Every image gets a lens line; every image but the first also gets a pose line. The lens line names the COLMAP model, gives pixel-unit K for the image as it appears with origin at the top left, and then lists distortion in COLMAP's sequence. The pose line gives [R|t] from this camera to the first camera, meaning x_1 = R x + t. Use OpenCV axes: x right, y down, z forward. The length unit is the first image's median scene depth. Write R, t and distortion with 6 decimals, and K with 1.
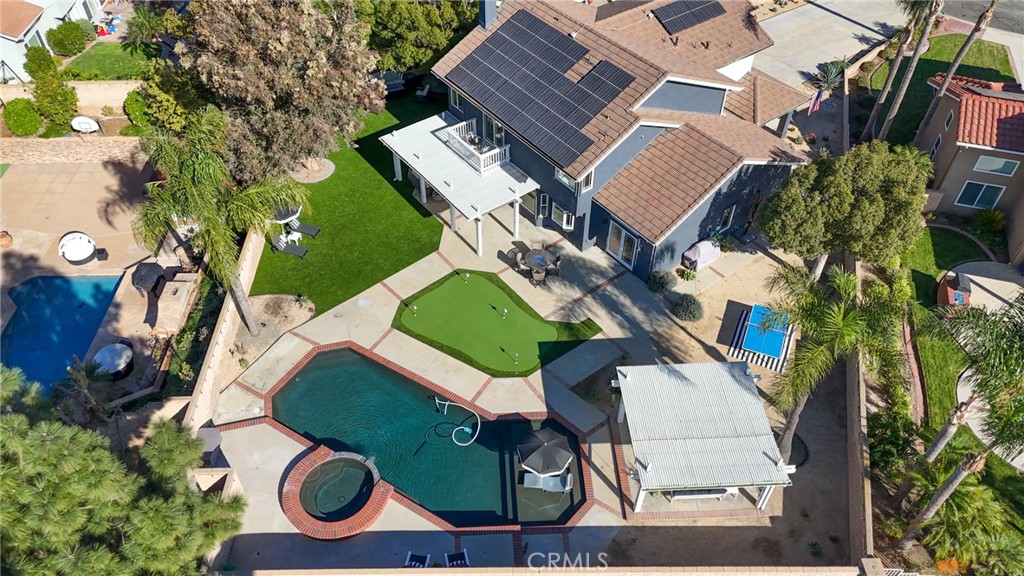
lens RADIAL K [[739.0, 0, 512.9], [0, 739.0, 293.4], [0, 0, 1]] dist [0.060289, -0.031318]
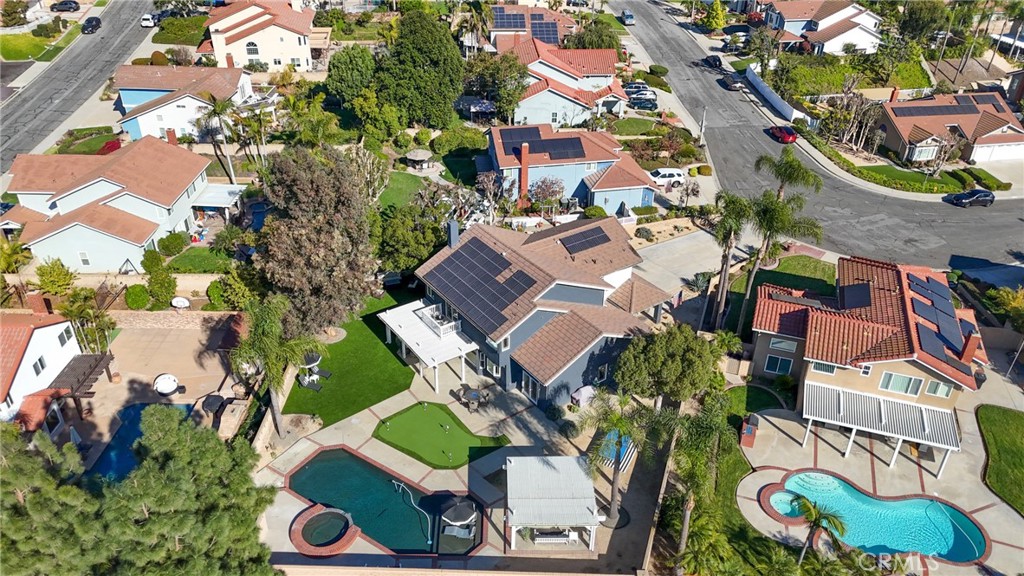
lens RADIAL K [[739.0, 0, 511.0], [0, 739.0, 290.2], [0, 0, 1]] dist [0.060289, -0.031318]
pose [[0.999176, 0.025061, -0.031940, 0.155230], [-0.032207, 0.968282, -0.247776, 0.119333], [0.024717, 0.248601, 0.968291, -0.516025]]
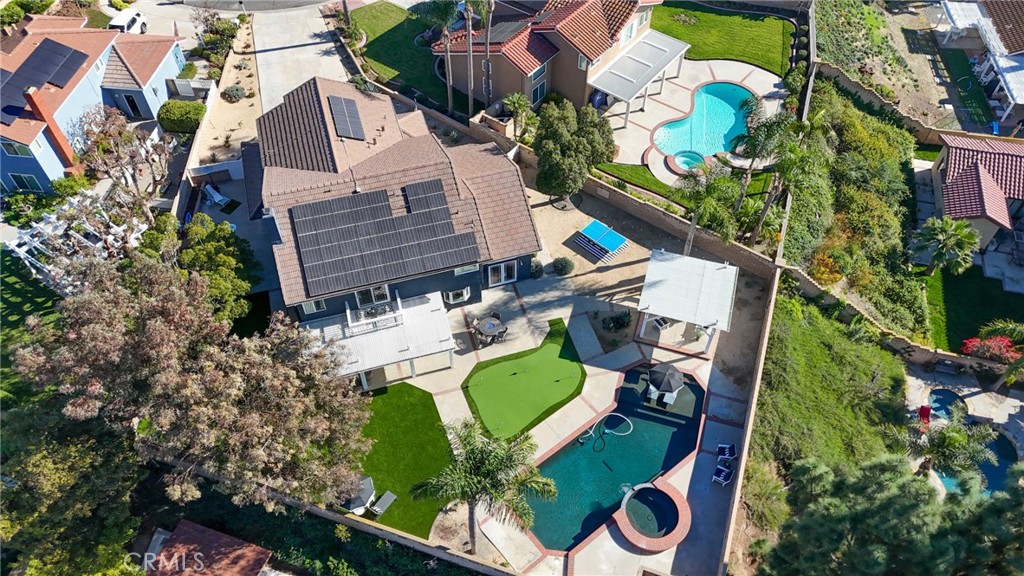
lens RADIAL K [[739.0, 0, 511.8], [0, 739.0, 286.5], [0, 0, 1]] dist [0.060289, -0.031318]
pose [[0.355899, -0.730462, 0.582891, -0.652963], [0.680341, 0.630131, 0.374262, -0.549596], [-0.640682, 0.263365, 0.721225, 0.046586]]
